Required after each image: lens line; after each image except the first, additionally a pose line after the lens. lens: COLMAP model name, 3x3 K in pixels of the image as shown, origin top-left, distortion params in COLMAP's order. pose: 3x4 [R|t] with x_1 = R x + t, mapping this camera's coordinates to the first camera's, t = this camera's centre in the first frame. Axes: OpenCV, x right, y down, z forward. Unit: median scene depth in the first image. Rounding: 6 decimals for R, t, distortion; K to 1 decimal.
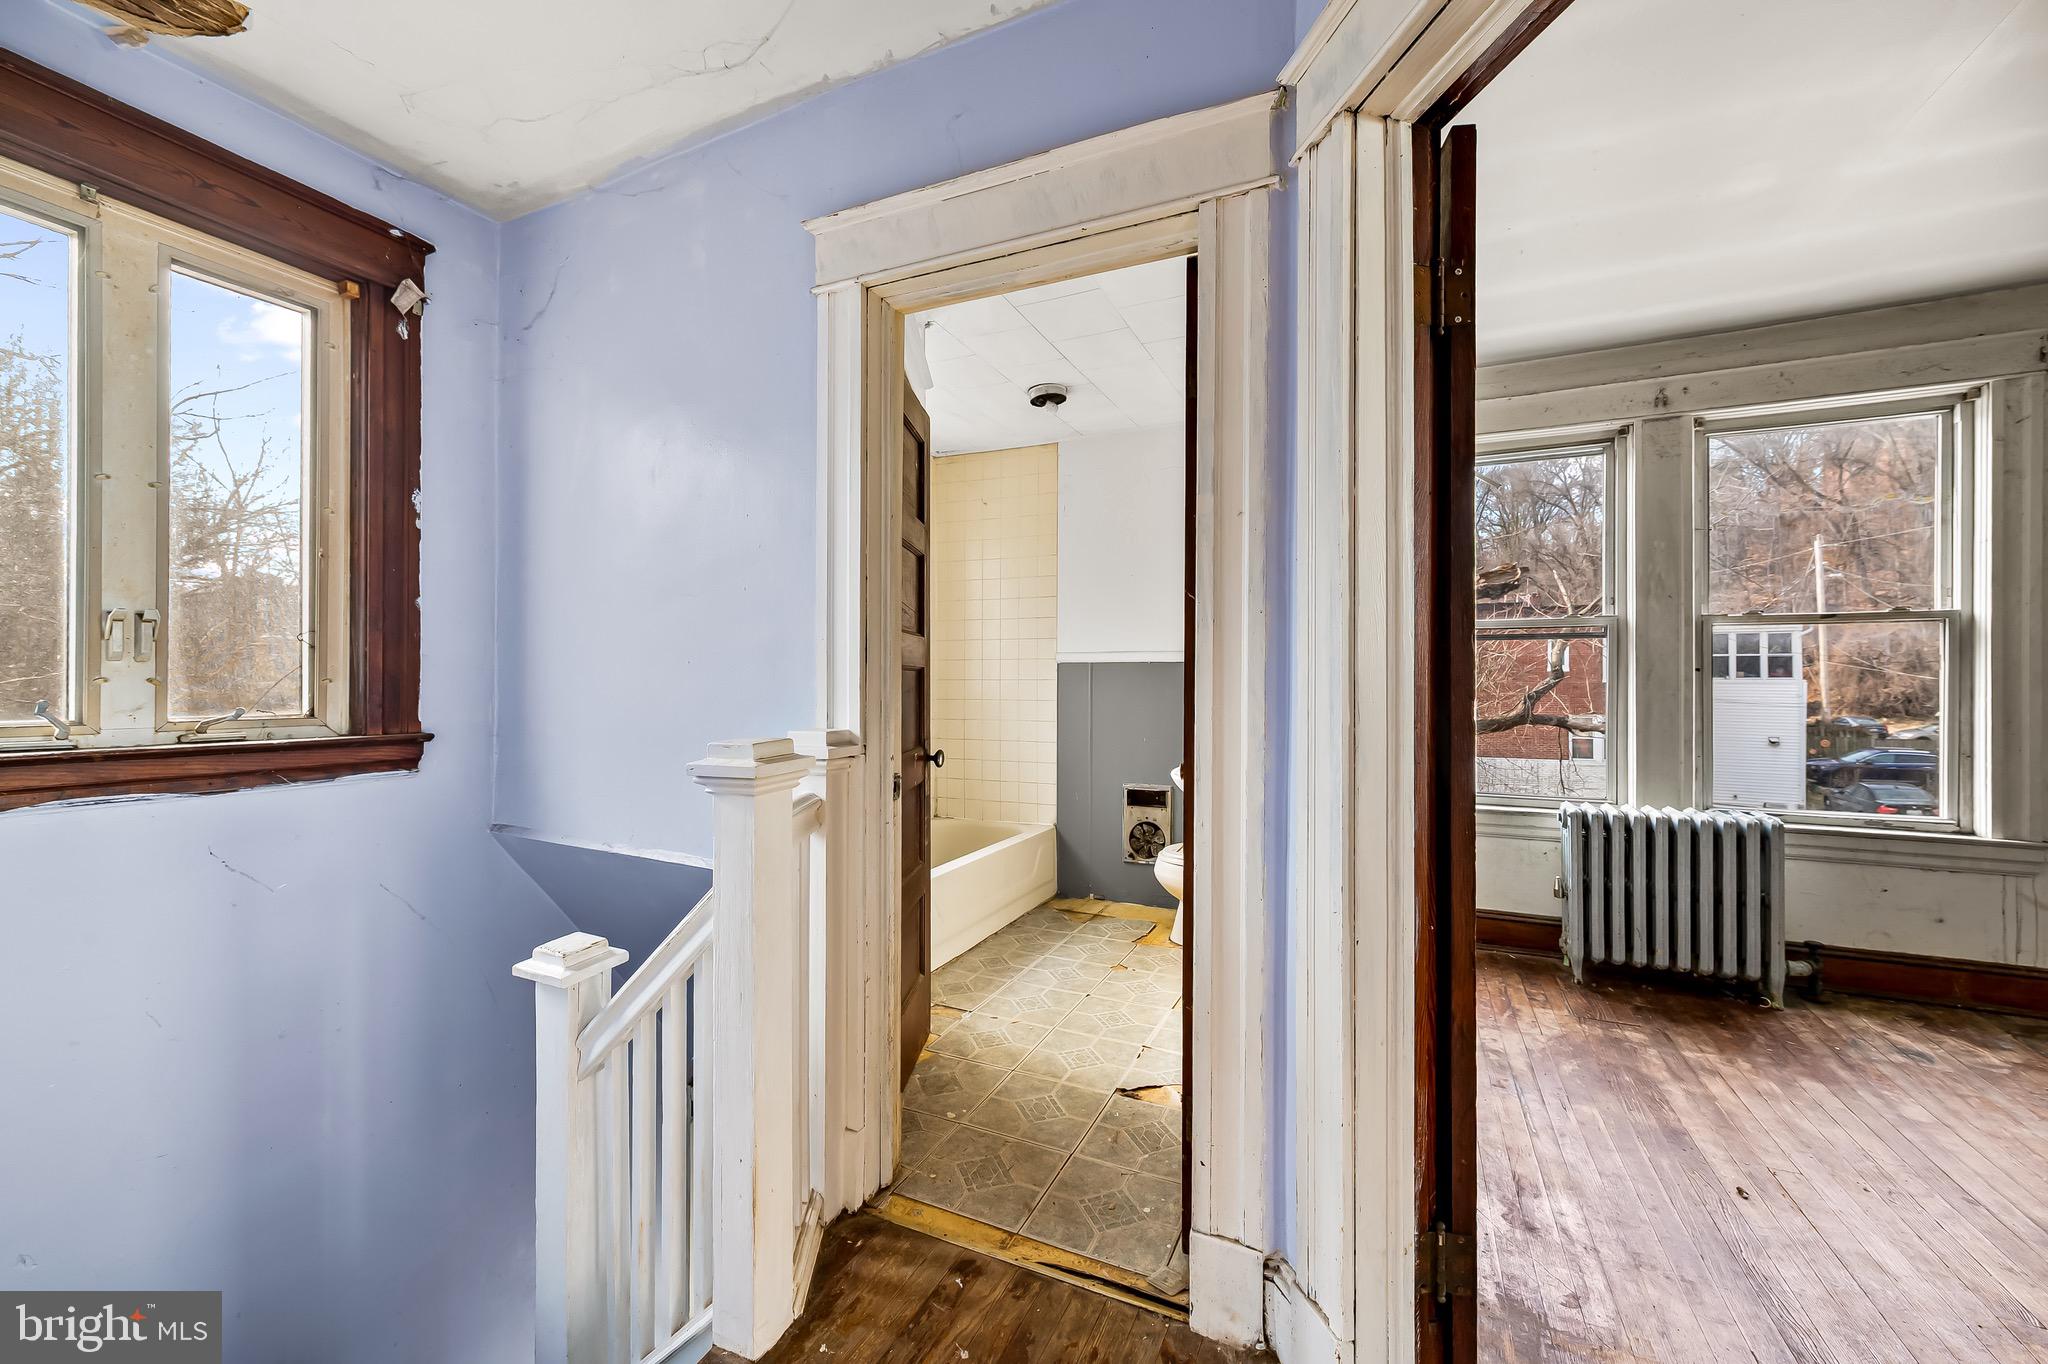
lens RADIAL K [[816.3, 0, 1023.8], [0, 816.3, 676.1], [0, 0, 1]] dist [-0.000252, 0.000059]
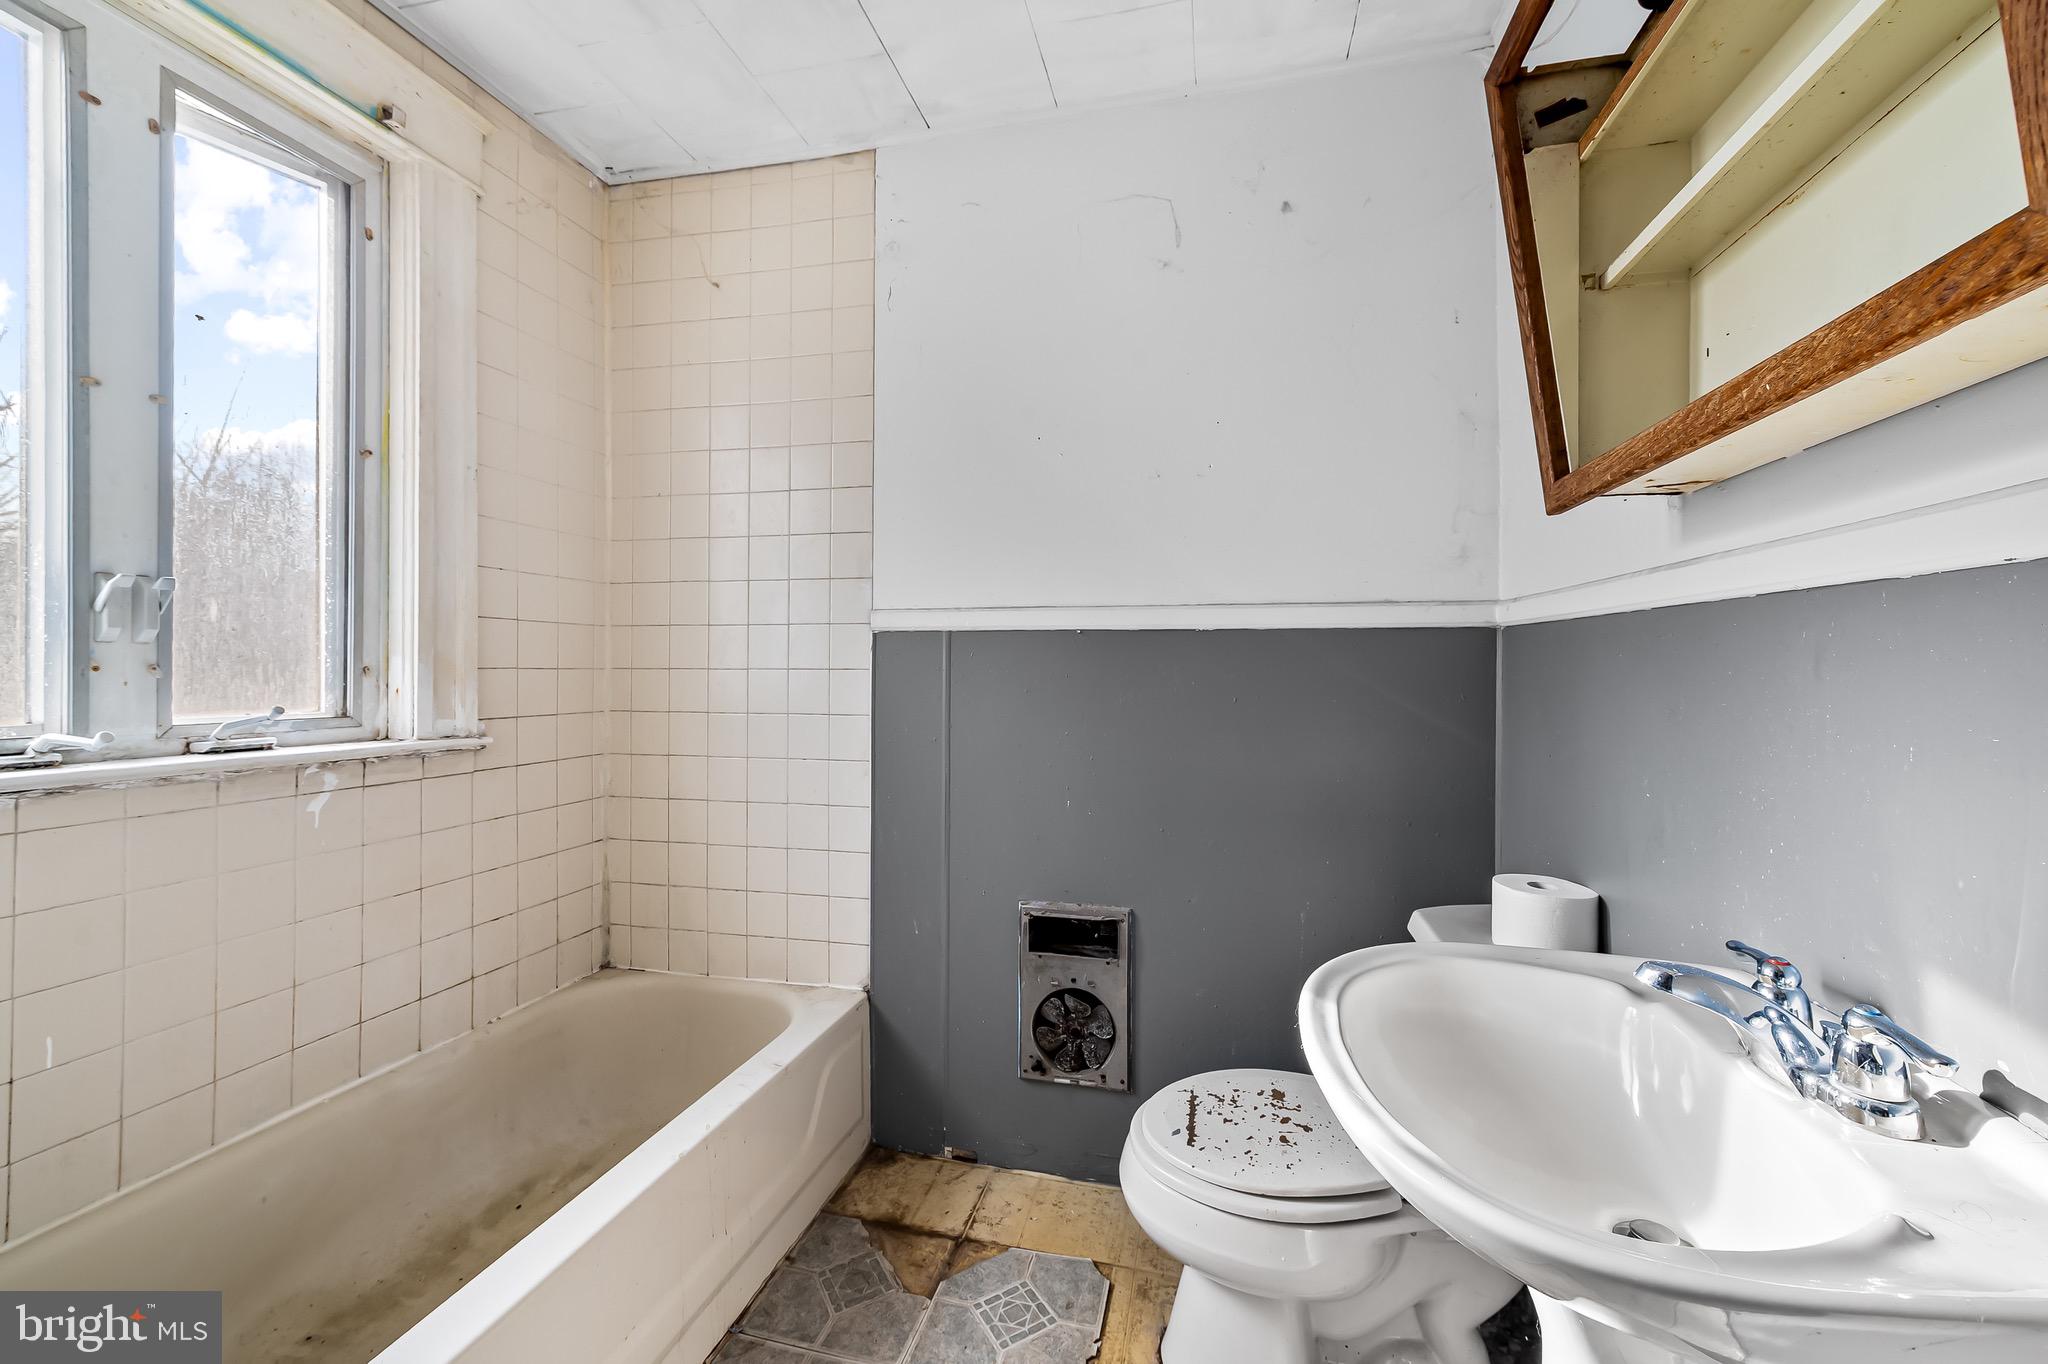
lens RADIAL K [[816.3, 0, 1032.1], [0, 816.3, 677.7], [0, 0, 1]] dist [-0.000252, 0.000059]
pose [[0.980287, 0.003213, 0.197555, 0.040778], [-0.003090, 0.999995, -0.000929, 0.010475], [-0.197557, 0.000300, 0.980291, 0.569701]]
